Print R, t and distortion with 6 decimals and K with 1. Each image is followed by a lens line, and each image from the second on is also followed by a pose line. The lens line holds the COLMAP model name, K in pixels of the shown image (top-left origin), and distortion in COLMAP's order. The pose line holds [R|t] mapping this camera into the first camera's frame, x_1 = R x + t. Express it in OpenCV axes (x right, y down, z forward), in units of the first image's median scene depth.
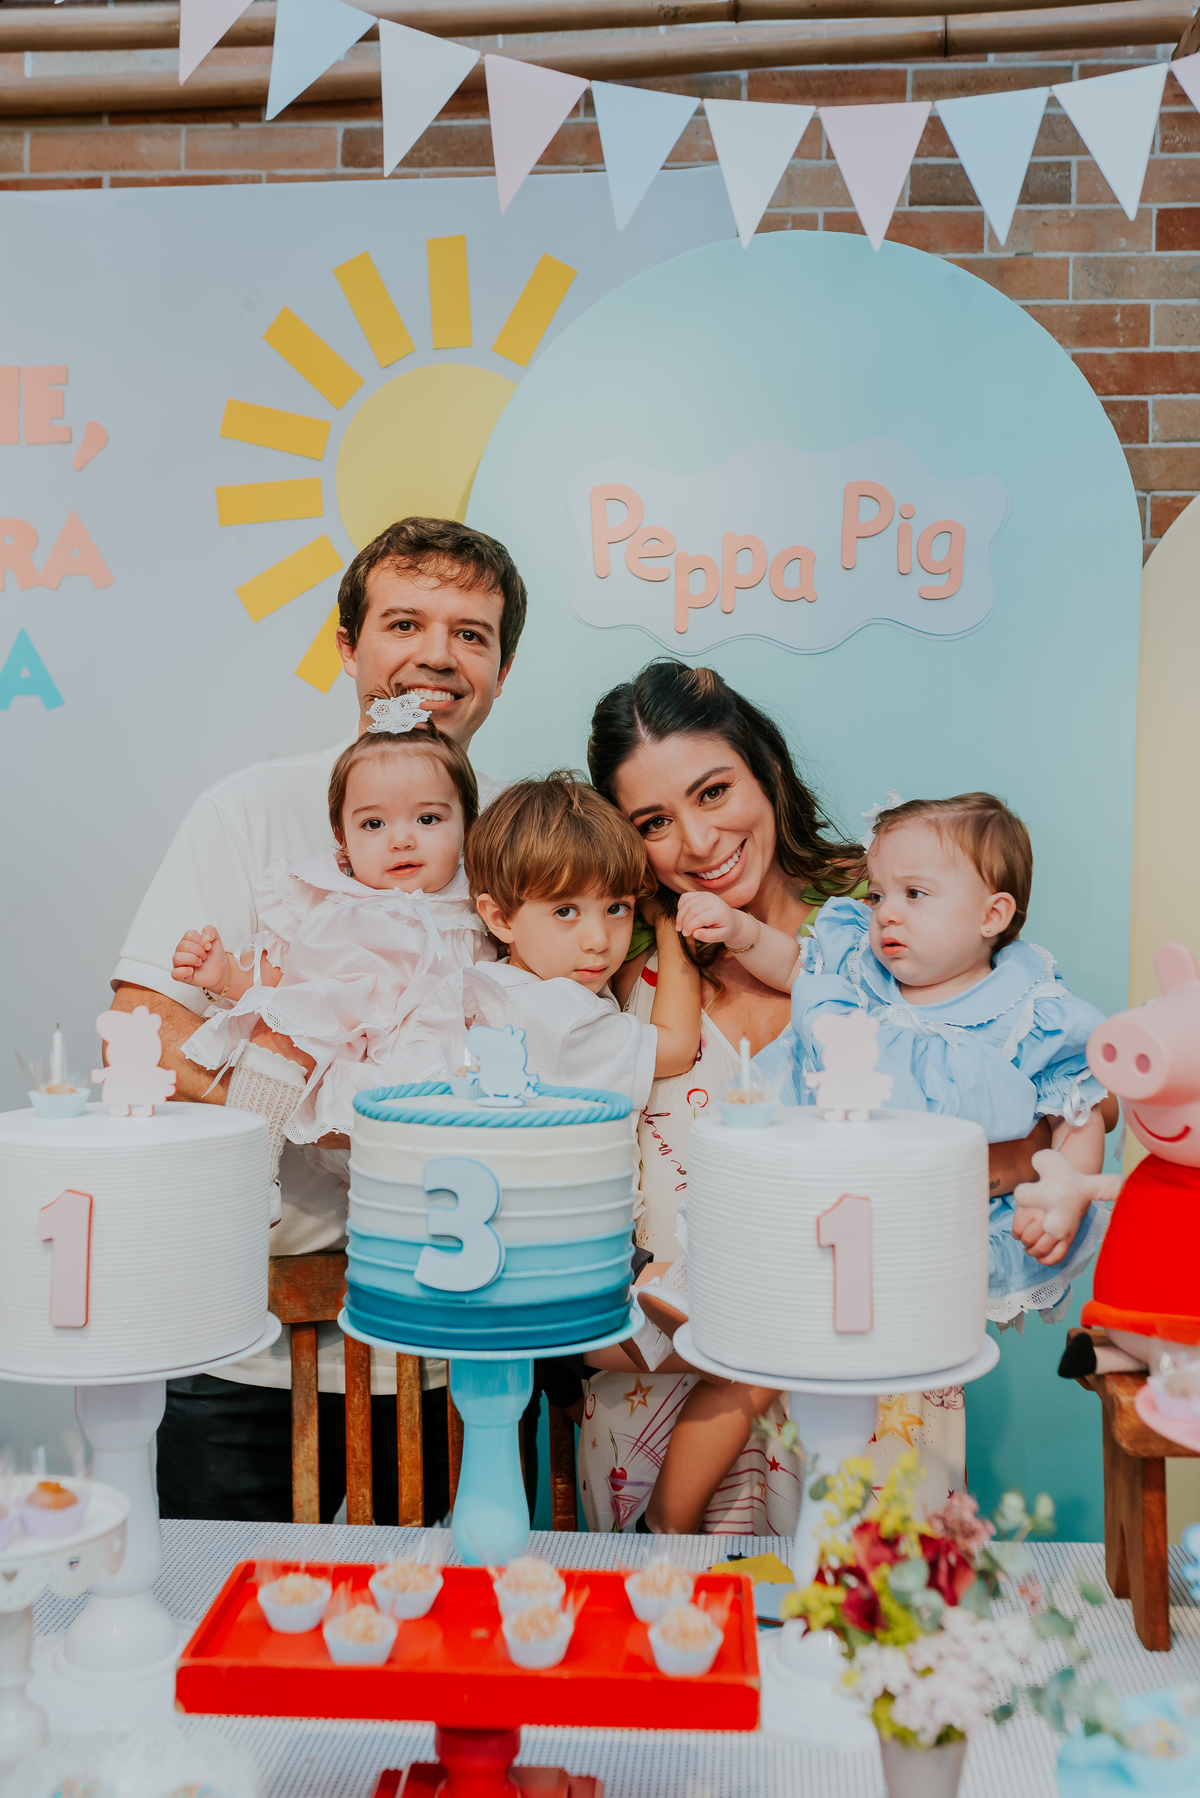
lens RADIAL K [[1844.7, 0, 600.0], [0, 1844.7, 899.0], [0, 0, 1]] dist [0.000844, 0.012027]
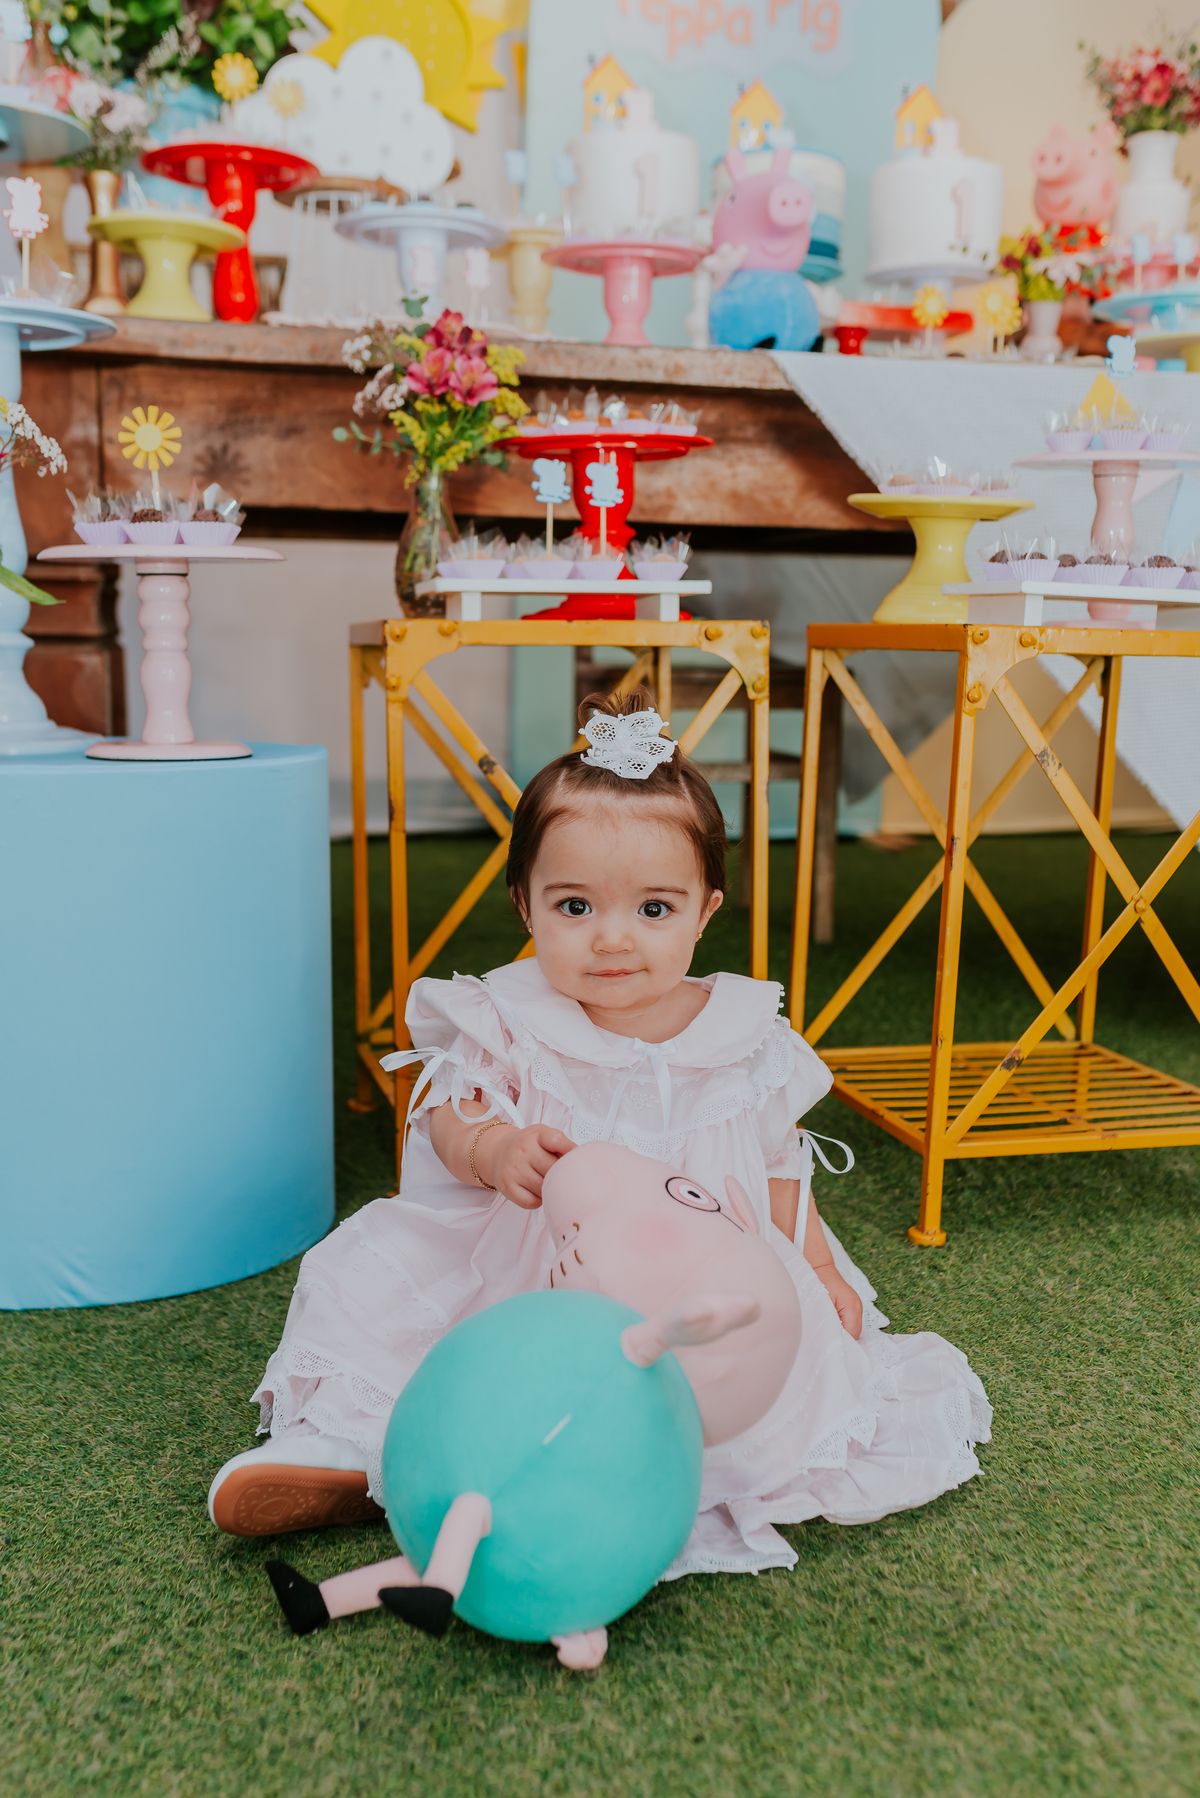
lens RADIAL K [[1792.1, 0, 600.0], [0, 1792.1, 899.0], [0, 0, 1]] dist [-0.003290, -0.000518]
pose [[0.968689, -0.026380, 0.246873, -0.415991], [-0.013910, 0.987011, 0.160050, 0.325832], [-0.247888, -0.158473, 0.955739, -0.575022]]
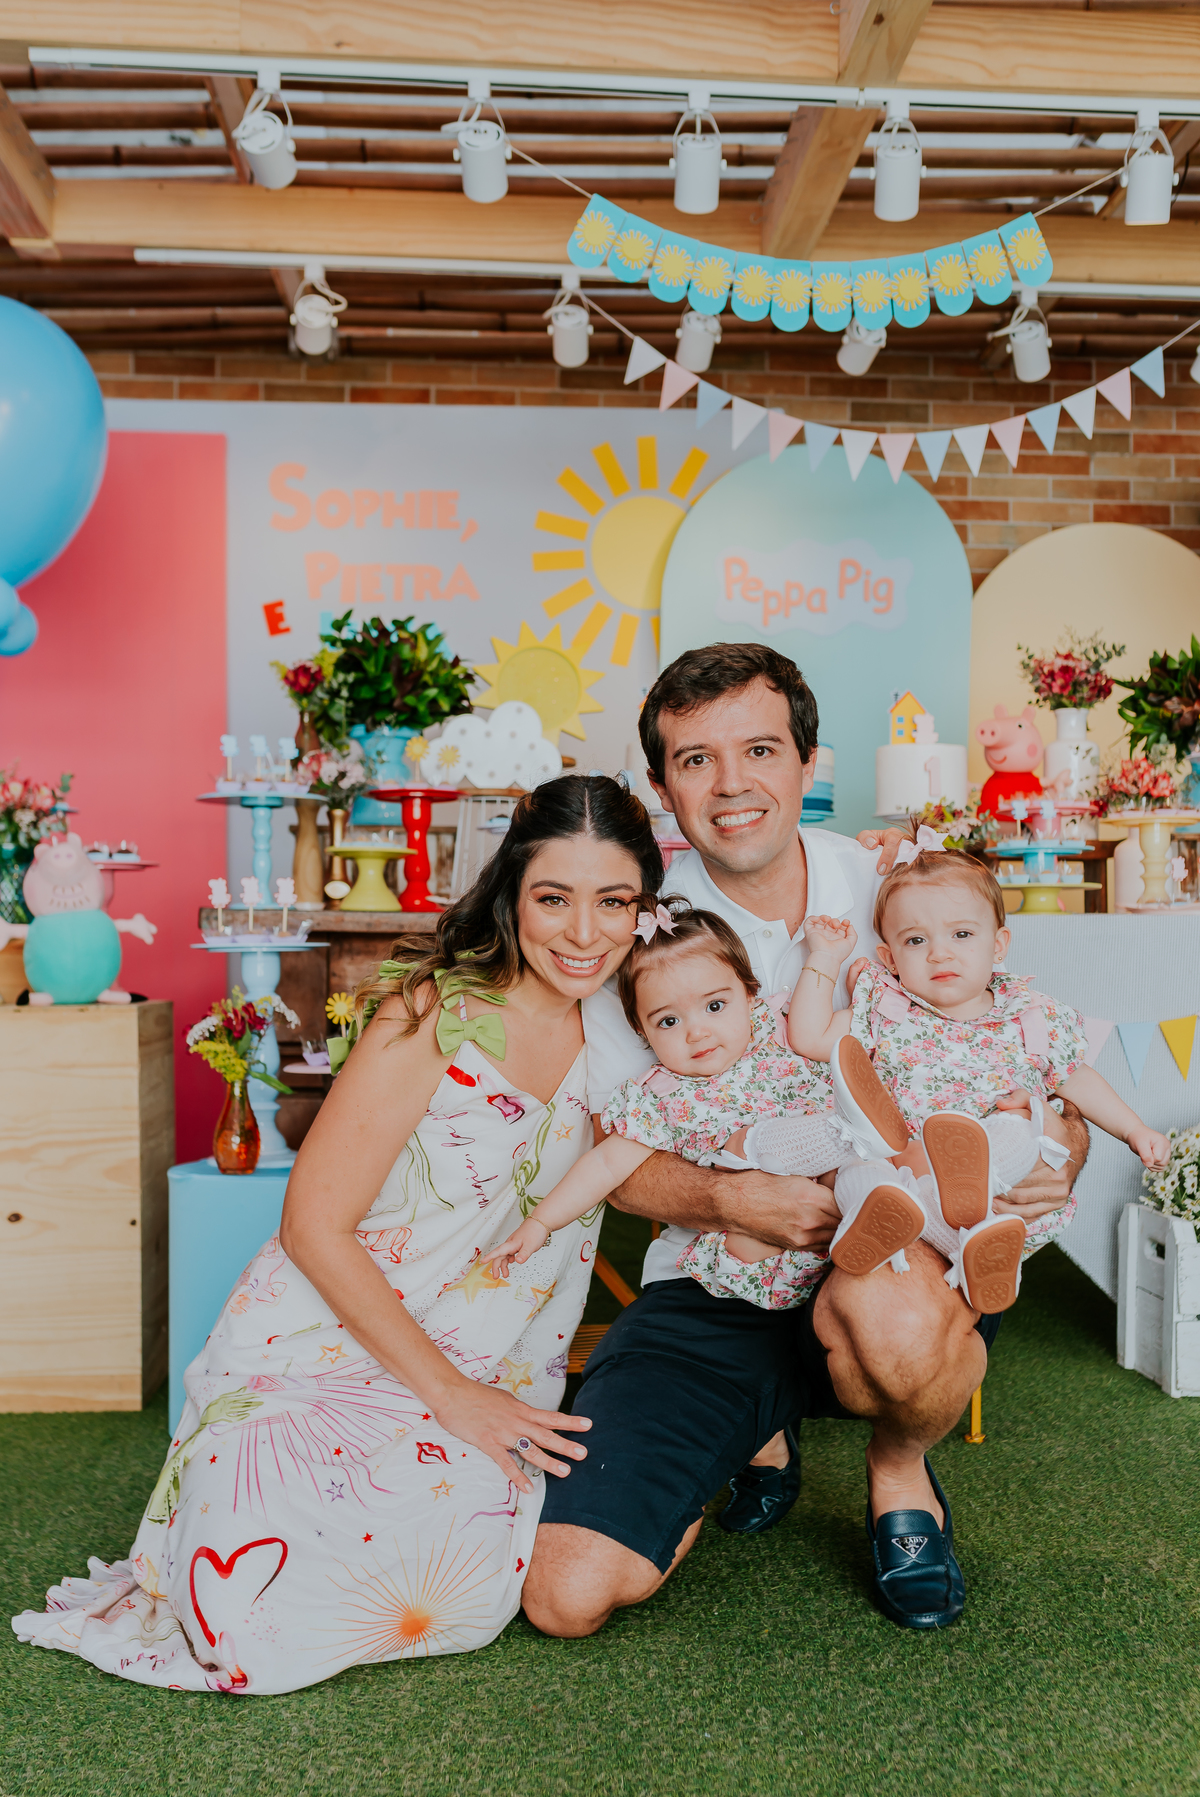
lens RADIAL K [[1791.1, 0, 600.0], [0, 1791.1, 898.5], [0, 0, 1]] dist [-0.003290, -0.000518]
pose [[0.994336, 0.005234, 0.106155, -0.372063], [-0.001691, 0.999439, -0.033438, 0.248034], [-0.106271, 0.033069, 0.993787, -1.061877]]
